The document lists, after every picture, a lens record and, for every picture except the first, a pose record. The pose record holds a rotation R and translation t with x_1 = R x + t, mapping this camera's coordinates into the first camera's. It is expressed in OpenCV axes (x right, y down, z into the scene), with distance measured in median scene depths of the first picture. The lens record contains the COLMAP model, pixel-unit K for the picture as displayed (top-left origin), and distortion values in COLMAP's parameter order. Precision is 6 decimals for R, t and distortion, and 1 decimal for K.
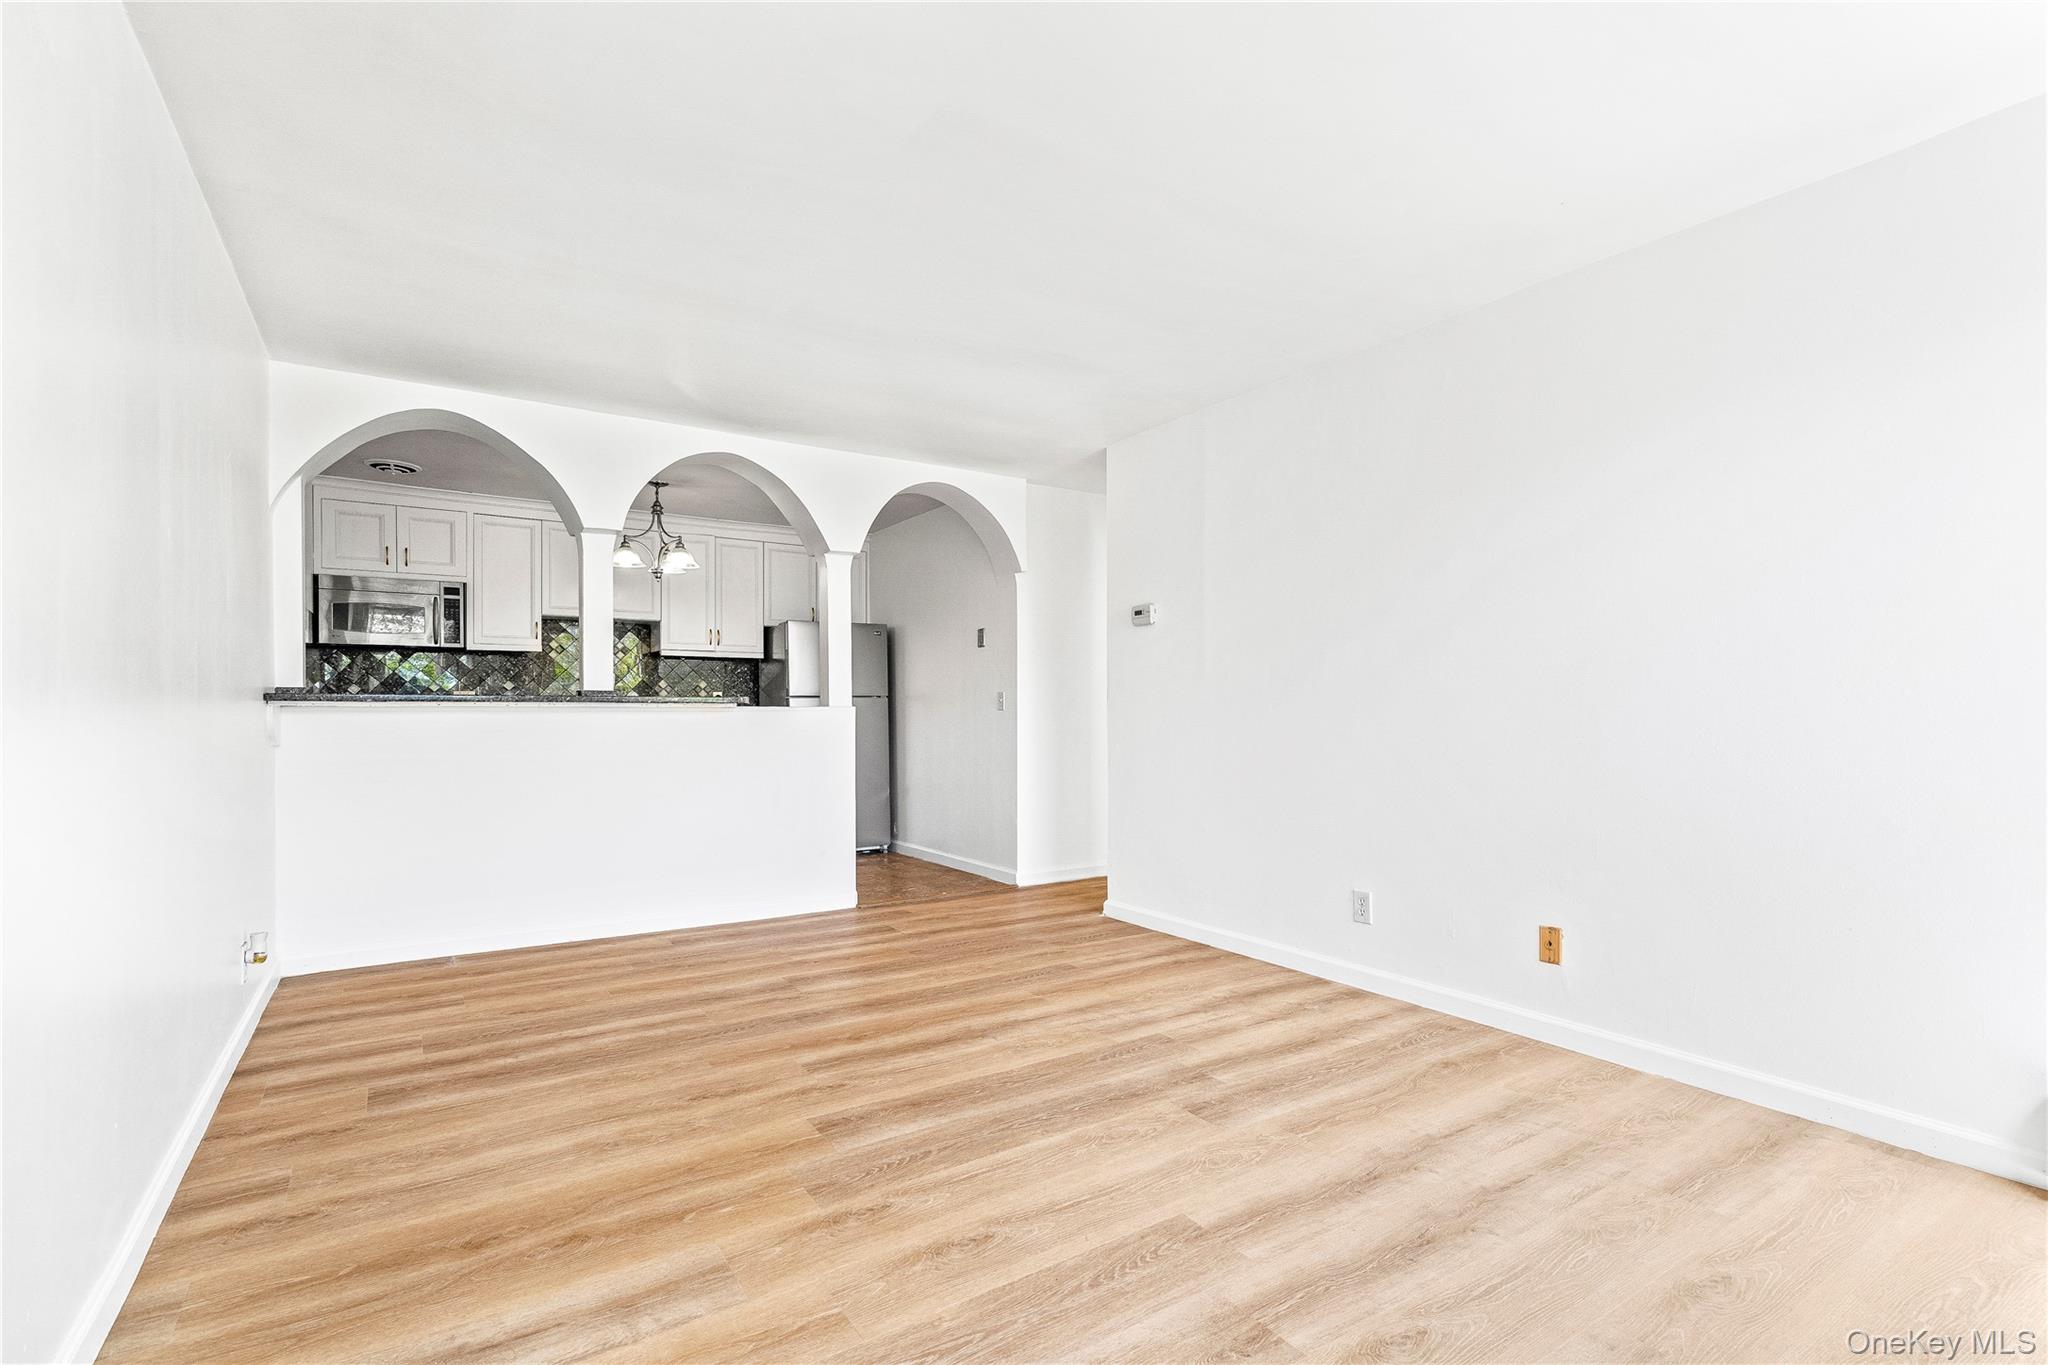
lens RADIAL K [[952.0, 0, 1034.7], [0, 952.0, 717.8], [0, 0, 1]] dist [-0.012872, 0.011413]
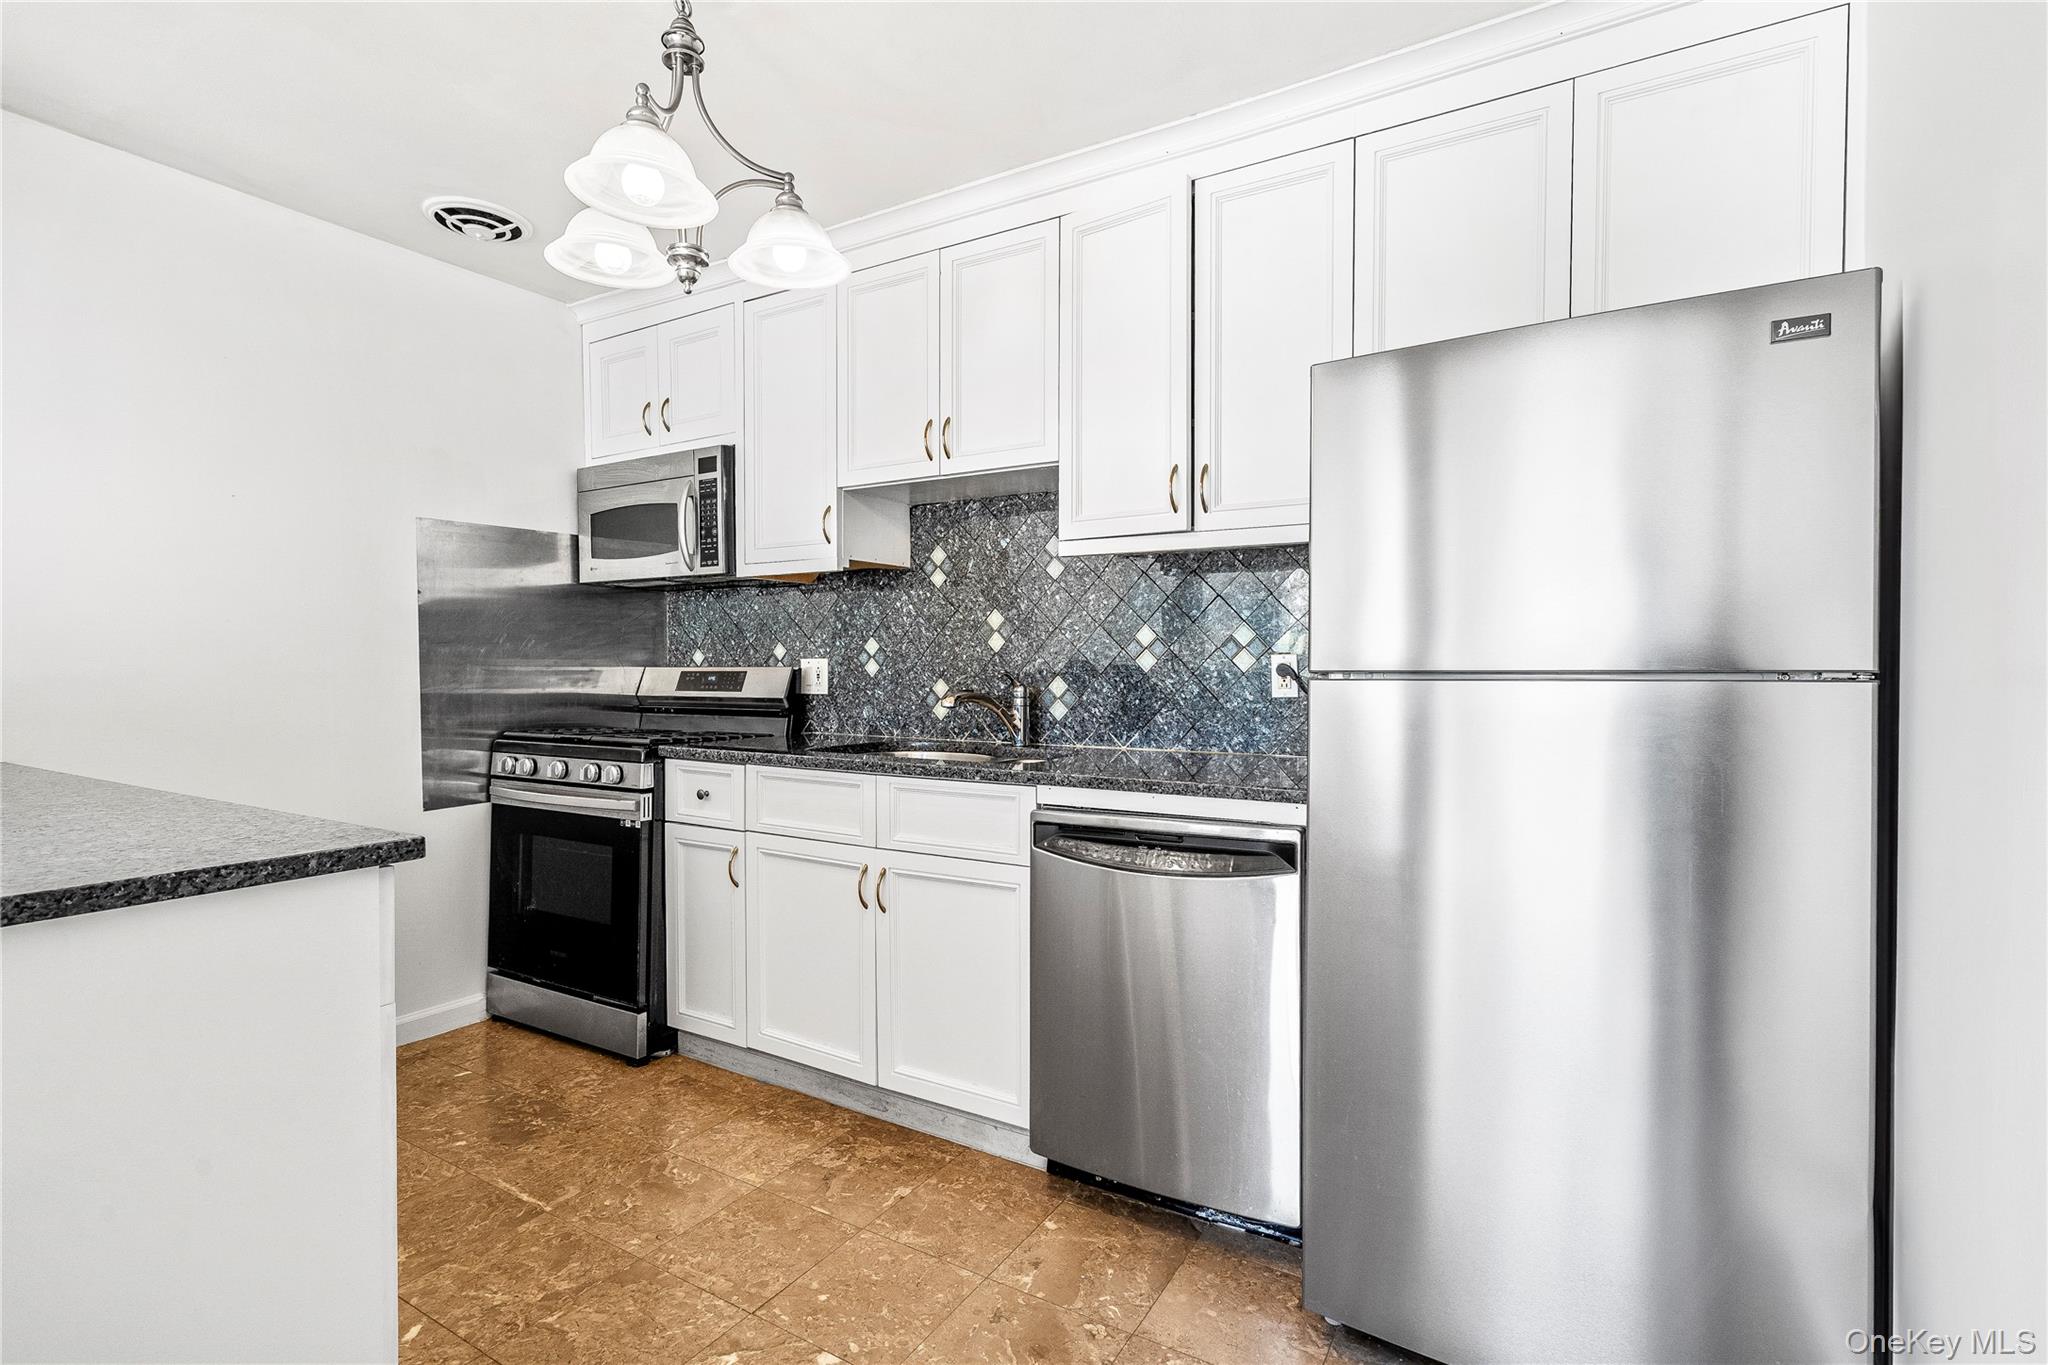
lens RADIAL K [[934.8, 0, 1024.0], [0, 934.8, 682.5], [0, 0, 1]] dist [-0.009235, 0.007643]
pose [[0.430252, 0.019027, -0.902508, -0.150034], [-0.011305, 0.999813, 0.015689, -0.046383], [0.902638, 0.003452, 0.430387, 1.673979]]
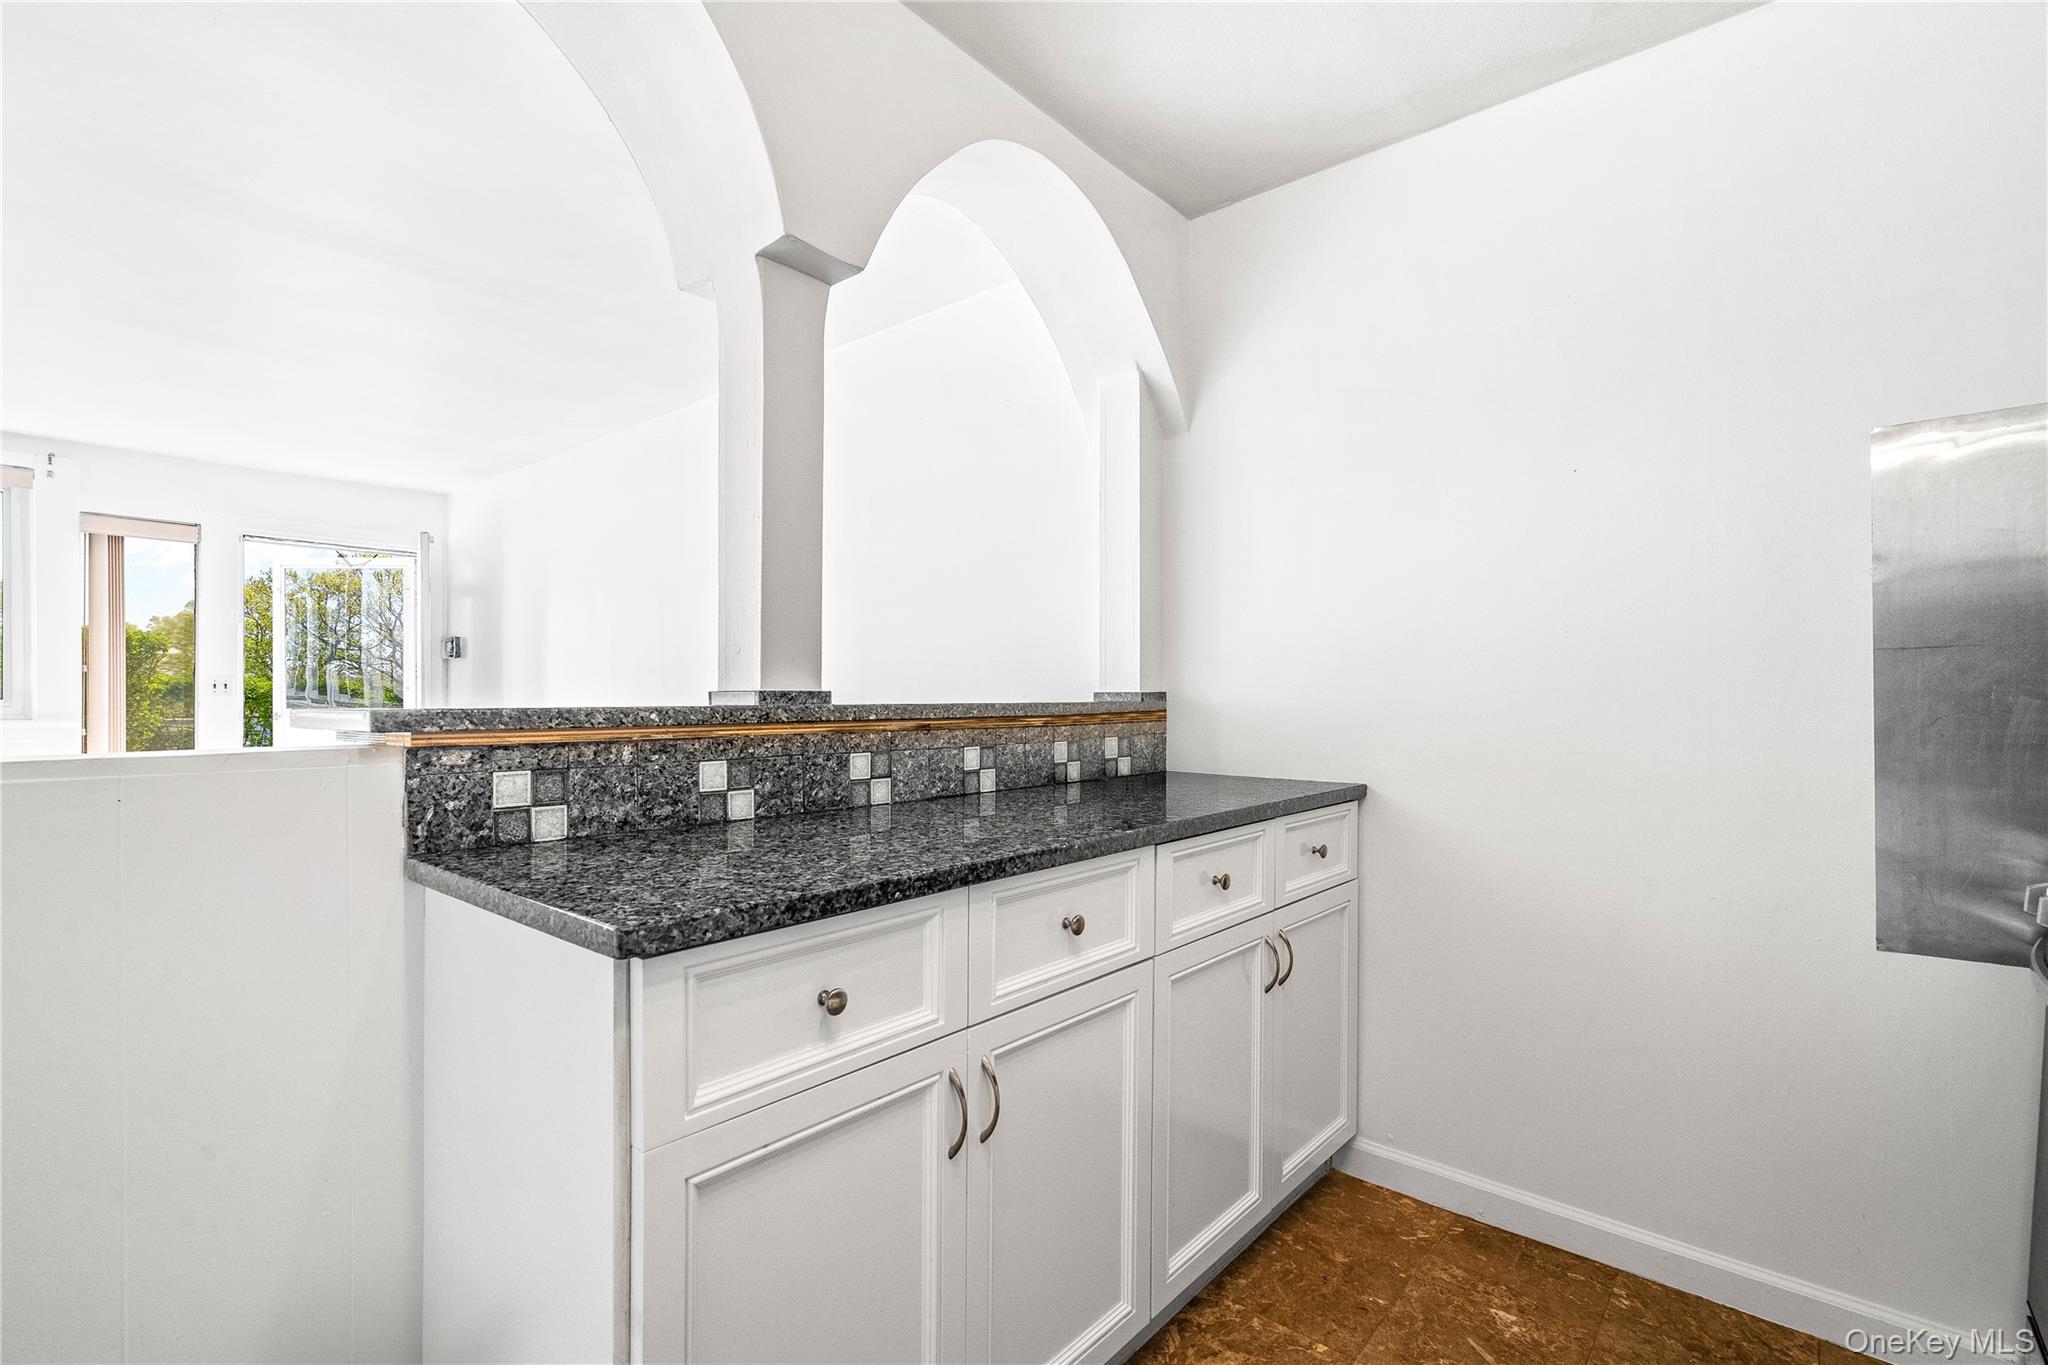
lens RADIAL K [[932.6, 0, 1023.2], [0, 932.6, 702.4], [0, 0, 1]] dist [-0.003121, 0.000464]
pose [[-0.959383, 0.000346, -0.282106, -0.612684], [-0.004444, 0.999857, 0.016341, -0.041385], [0.282071, 0.016931, -0.959244, 1.882981]]
